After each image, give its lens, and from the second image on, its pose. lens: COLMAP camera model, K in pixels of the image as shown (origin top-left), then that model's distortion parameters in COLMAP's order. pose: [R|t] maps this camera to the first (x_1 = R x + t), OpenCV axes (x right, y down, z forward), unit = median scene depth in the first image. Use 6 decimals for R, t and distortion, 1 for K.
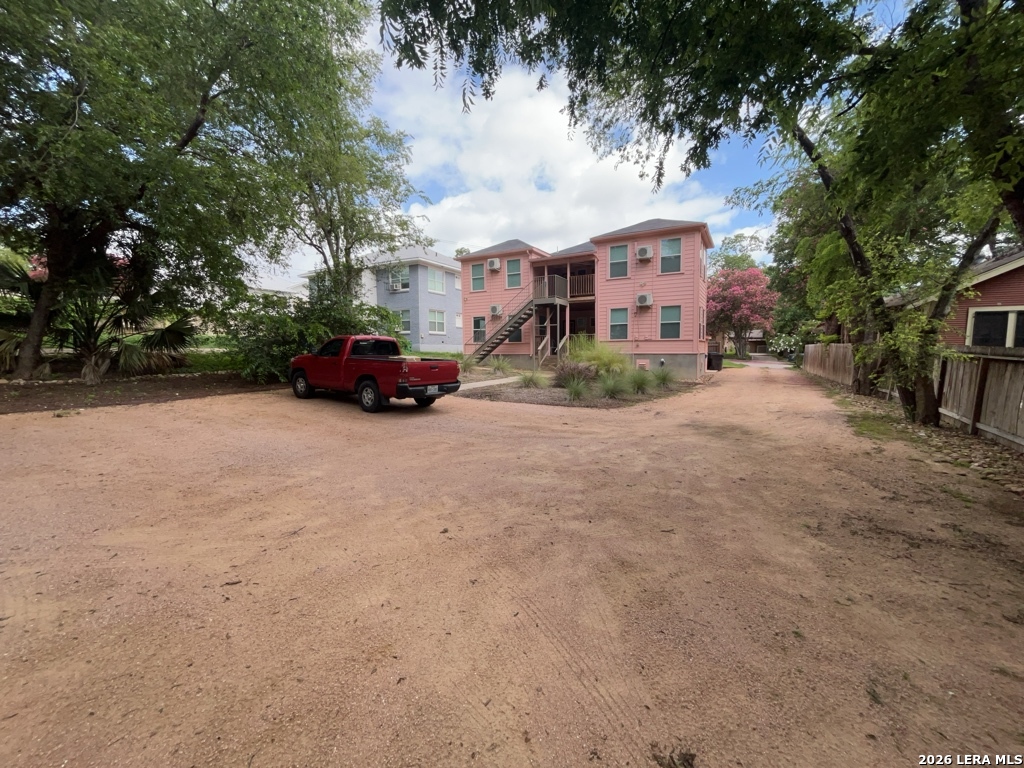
lens RADIAL K [[412.2, 0, 514.8], [0, 412.2, 384.7], [0, 0, 1]] dist [-0.001216, -0.000031]
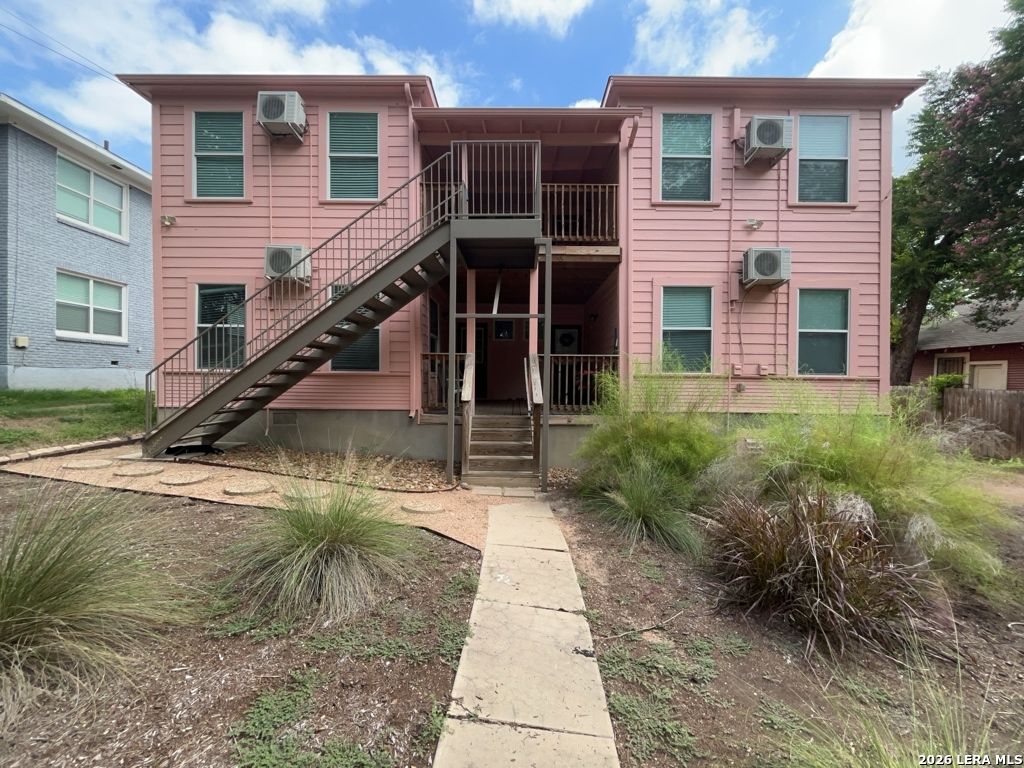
lens RADIAL K [[412.2, 0, 514.8], [0, 412.2, 384.7], [0, 0, 1]] dist [-0.001216, -0.000031]
pose [[0.876526, 0.008321, 0.481282, -0.044924], [0.022880, 0.998000, -0.058925, -0.071995], [-0.480810, 0.062661, 0.874583, 0.671651]]
